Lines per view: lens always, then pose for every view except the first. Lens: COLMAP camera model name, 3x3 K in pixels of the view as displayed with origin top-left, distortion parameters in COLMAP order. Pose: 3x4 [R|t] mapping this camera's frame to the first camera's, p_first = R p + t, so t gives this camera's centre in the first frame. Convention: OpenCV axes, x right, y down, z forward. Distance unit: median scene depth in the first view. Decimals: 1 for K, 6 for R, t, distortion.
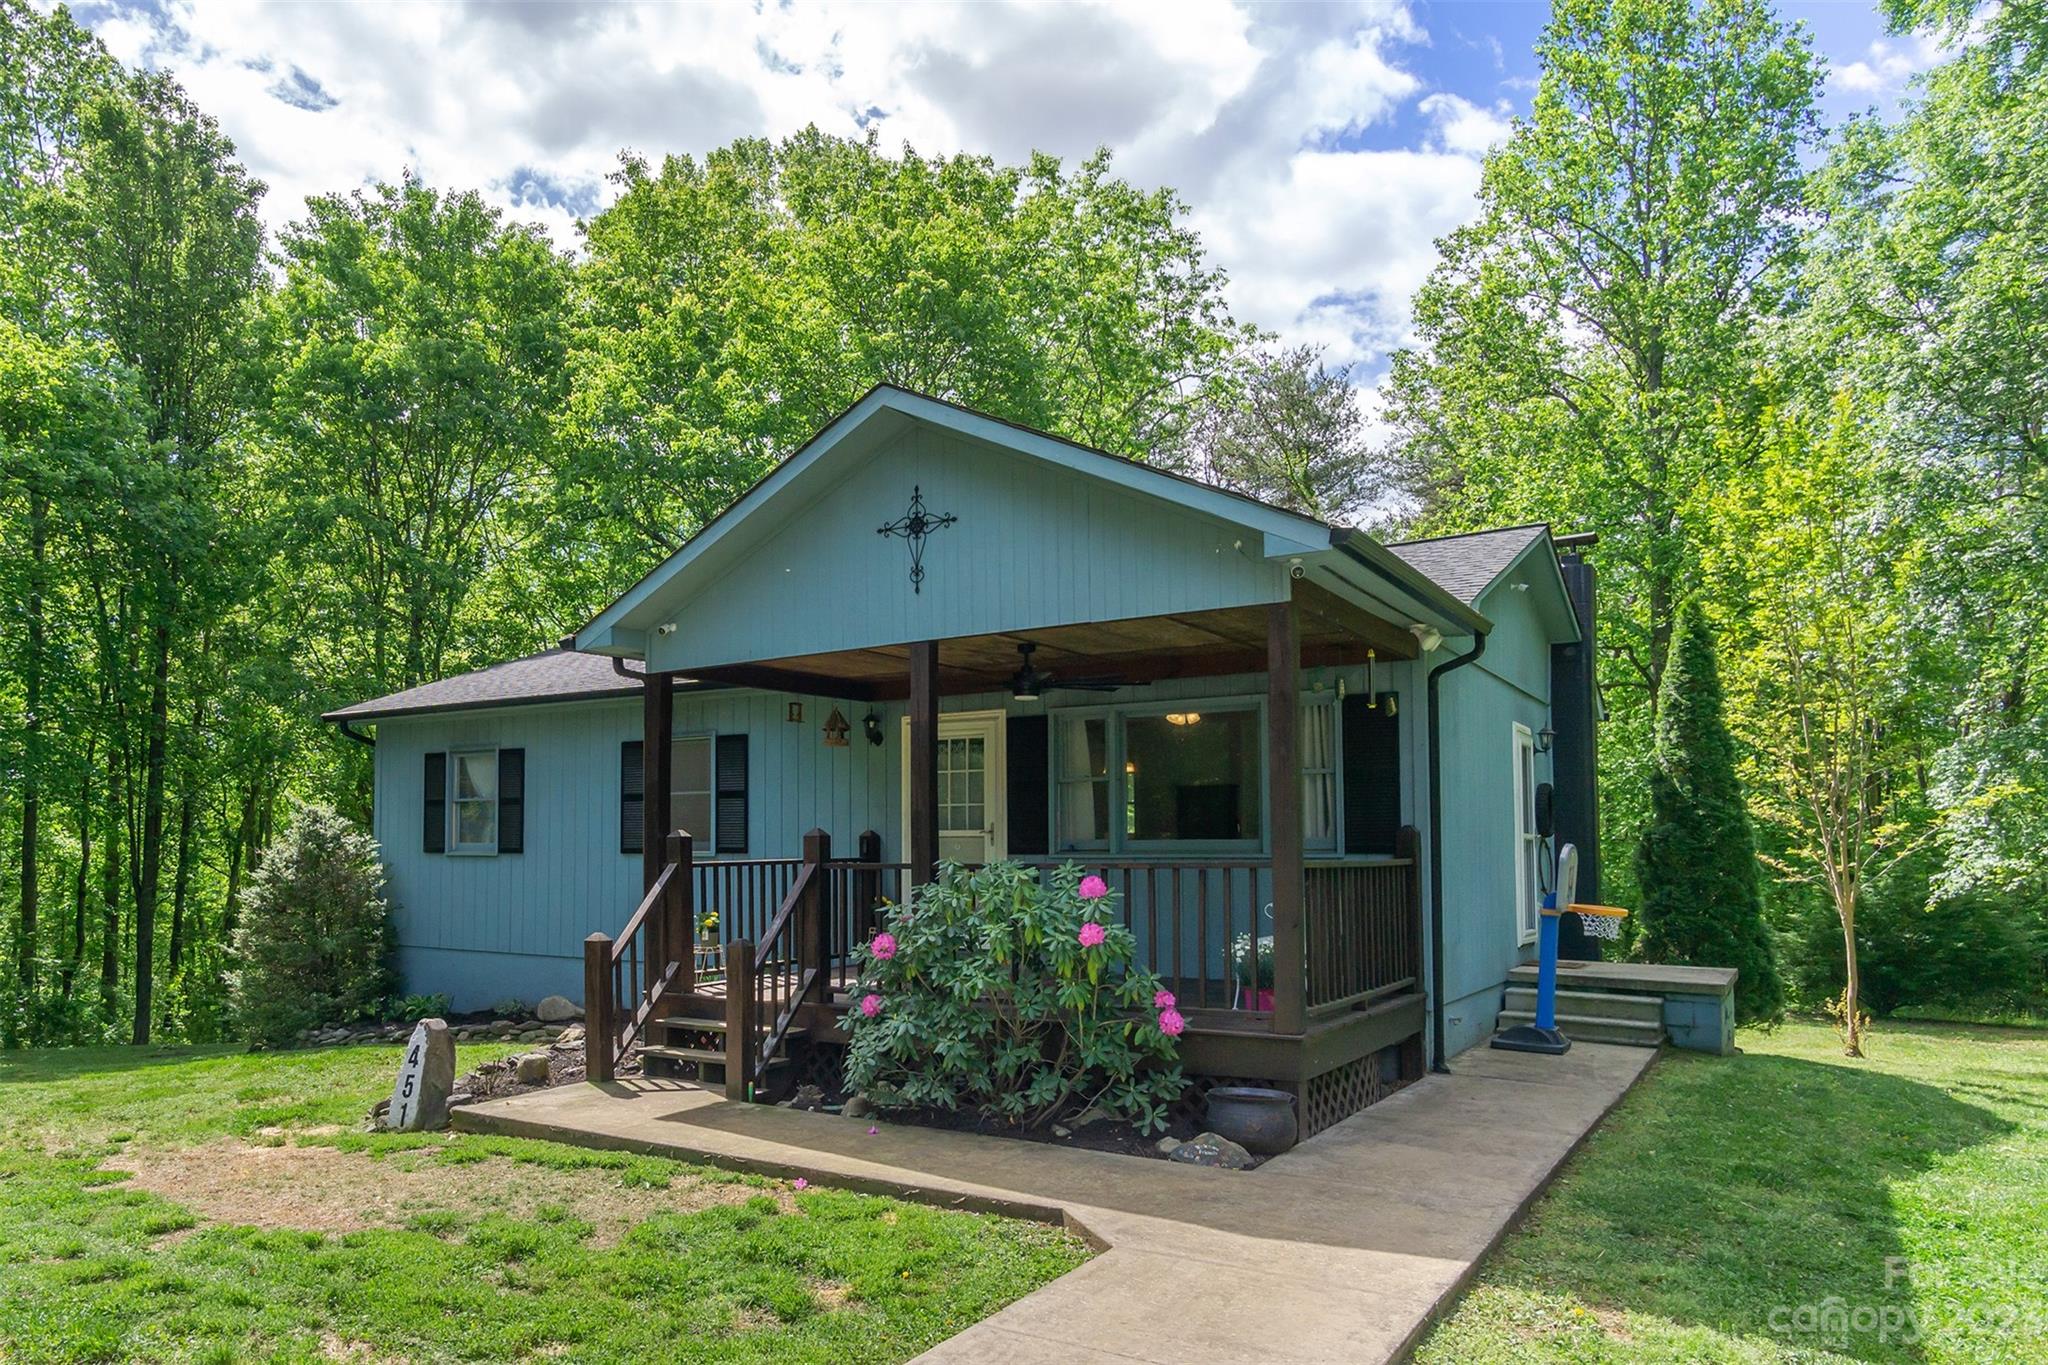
lens RADIAL K [[1403.6, 0, 797.6], [0, 1403.6, 796.5], [0, 0, 1]] dist [0.001345, 0.002477]
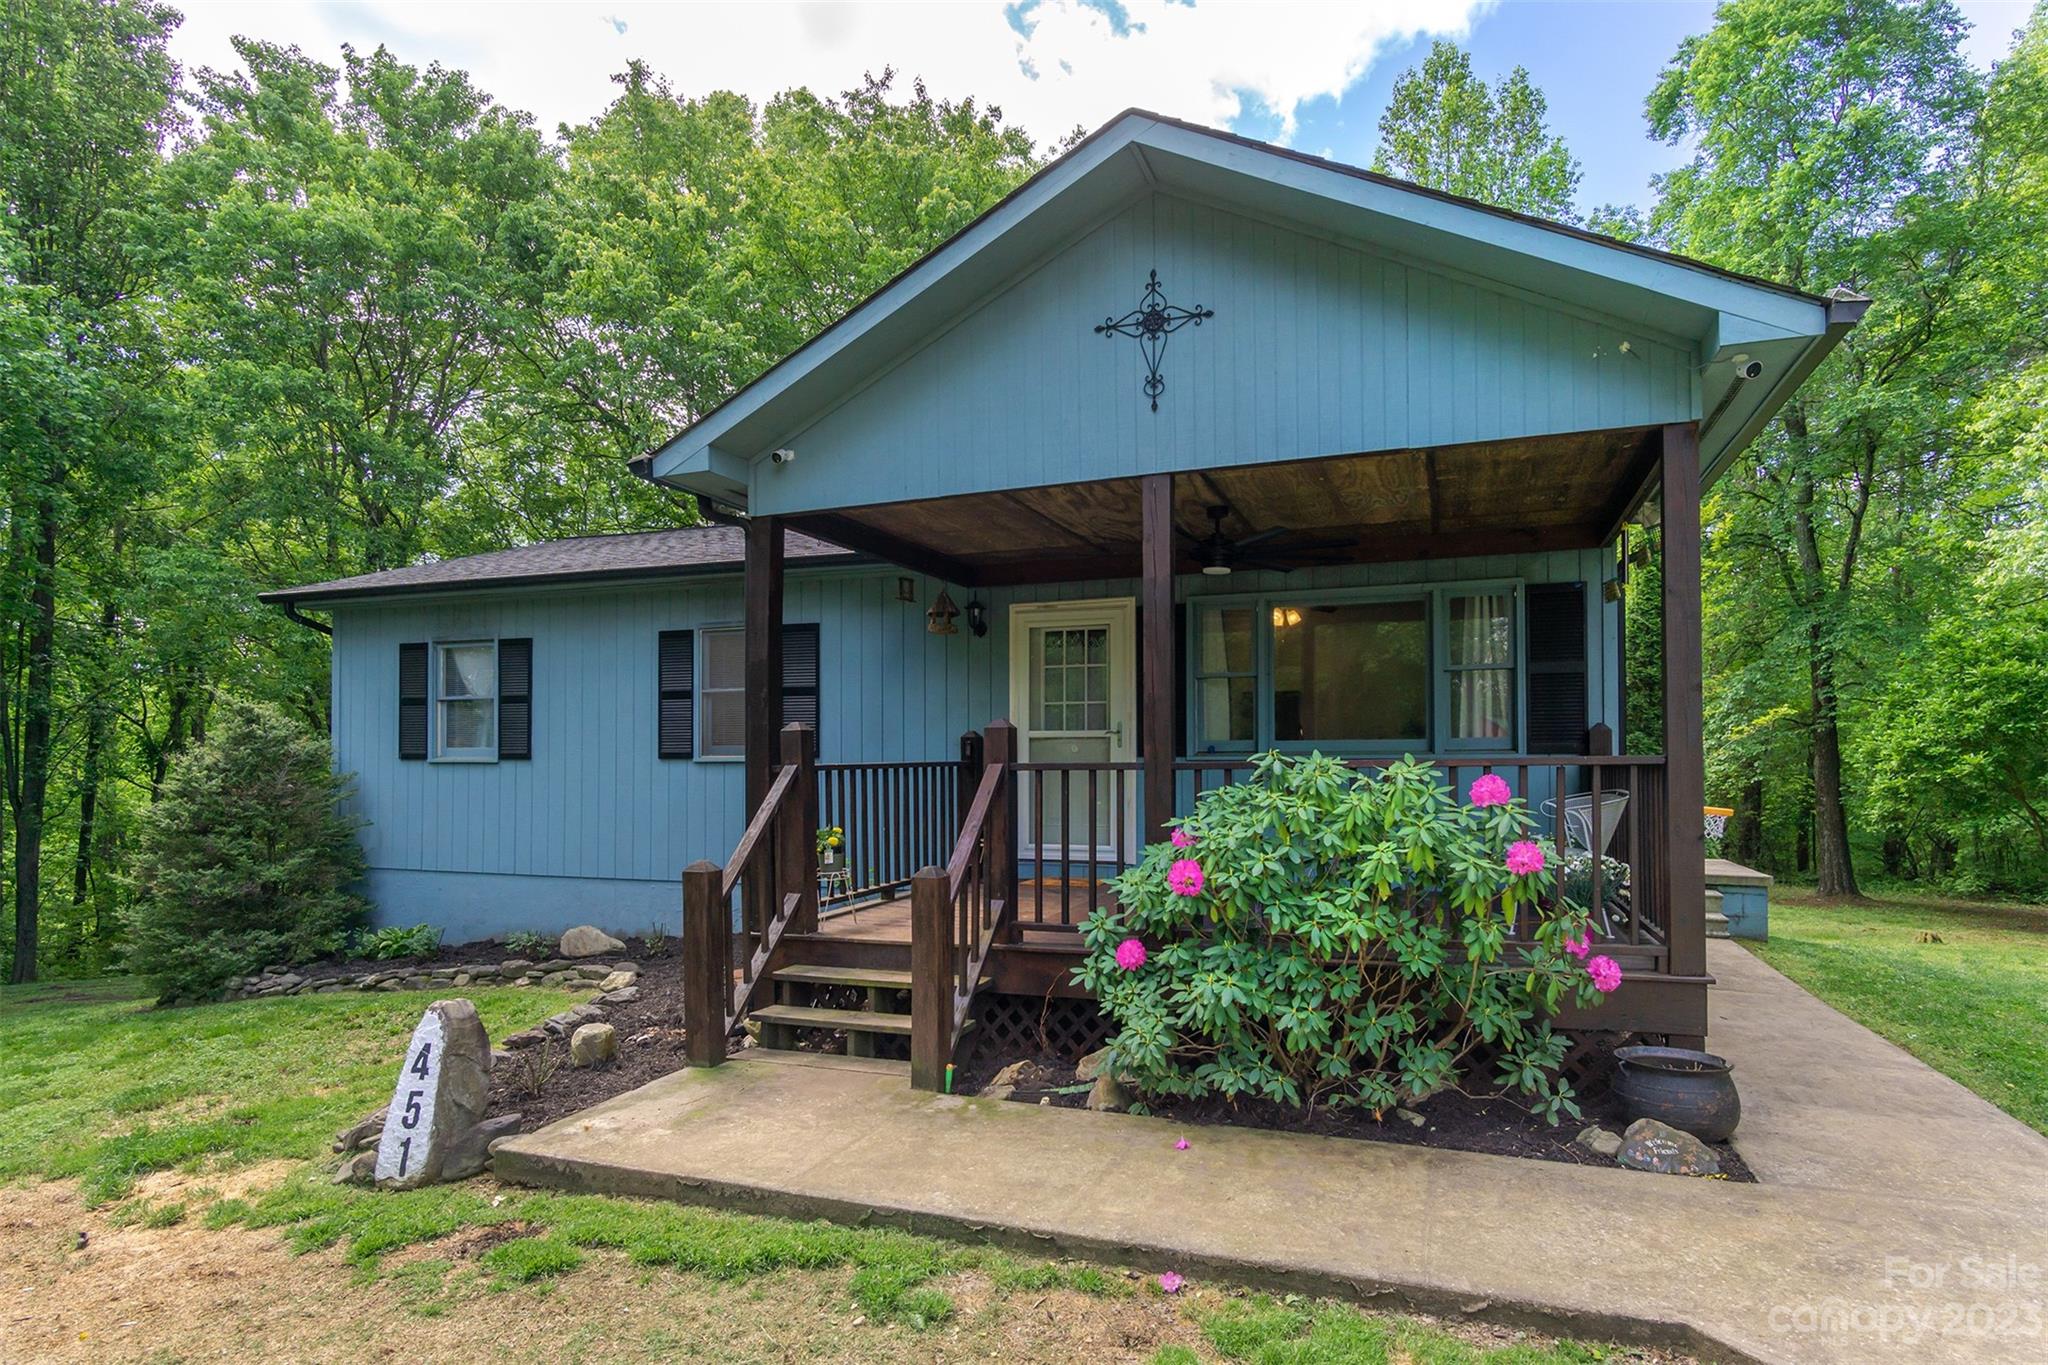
lens RADIAL K [[1114.1, 0, 1059.5], [0, 1114.1, 754.3], [0, 0, 1]] dist [0.005909, 0.002858]
pose [[0.958000, 0.001462, 0.286765, -0.120677], [-0.009451, 0.999605, 0.026478, 0.023931], [-0.286613, -0.028076, 0.957635, 0.369517]]
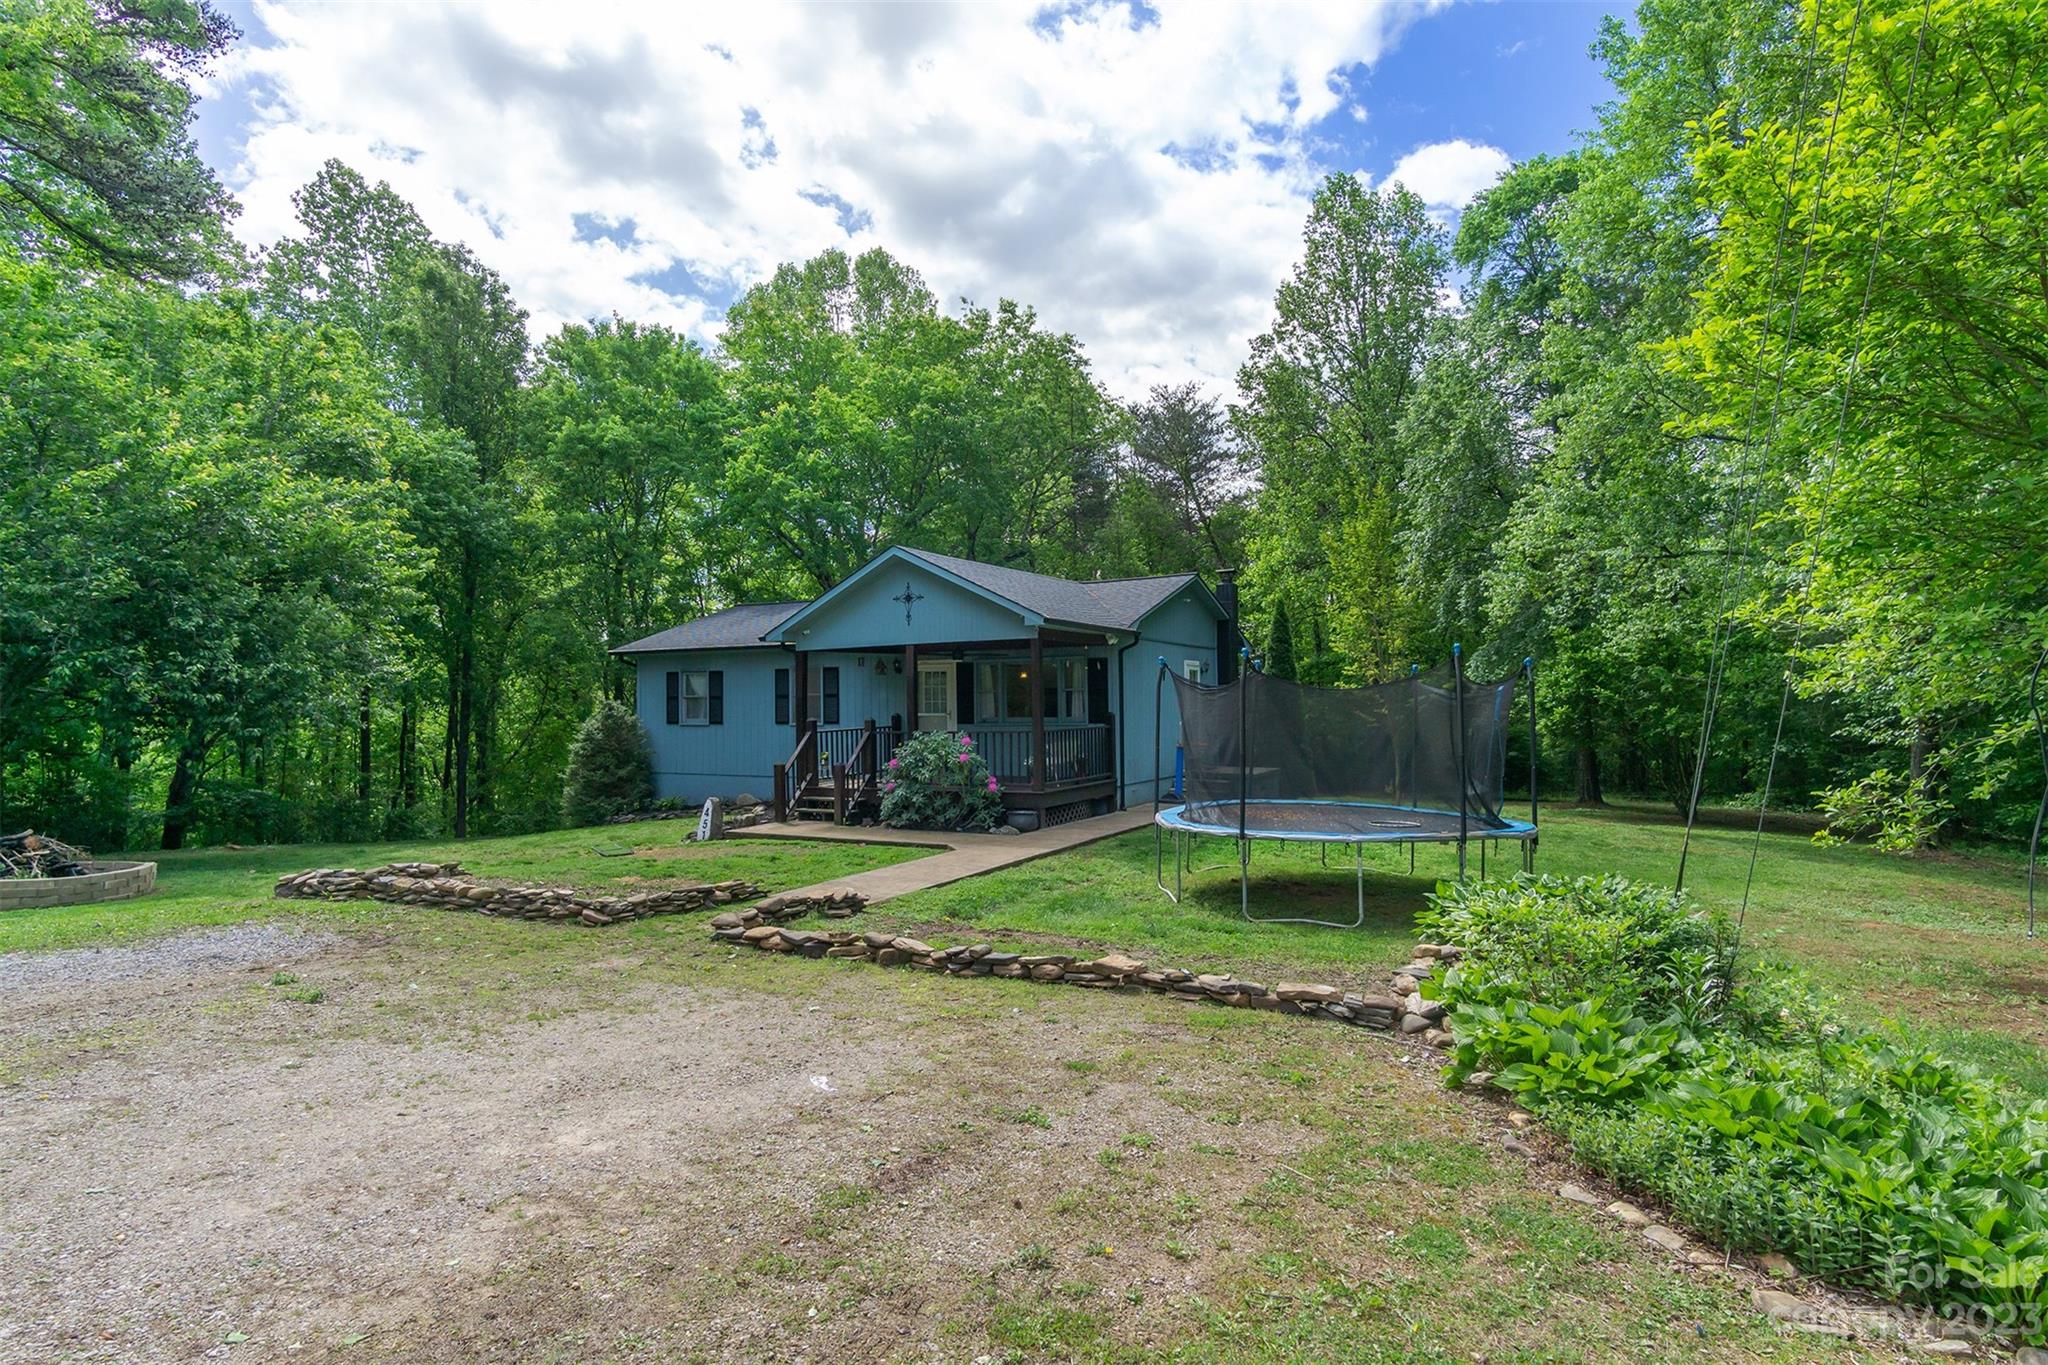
lens RADIAL K [[1065.9, 0, 1025.5], [0, 1065.9, 701.8], [0, 0, 1]] dist [0.003180, 0.000205]
pose [[0.988985, -0.011783, 0.147547, 0.007476], [0.006077, 0.999218, 0.039067, -0.069918], [-0.147892, -0.037740, 0.988283, -0.812342]]
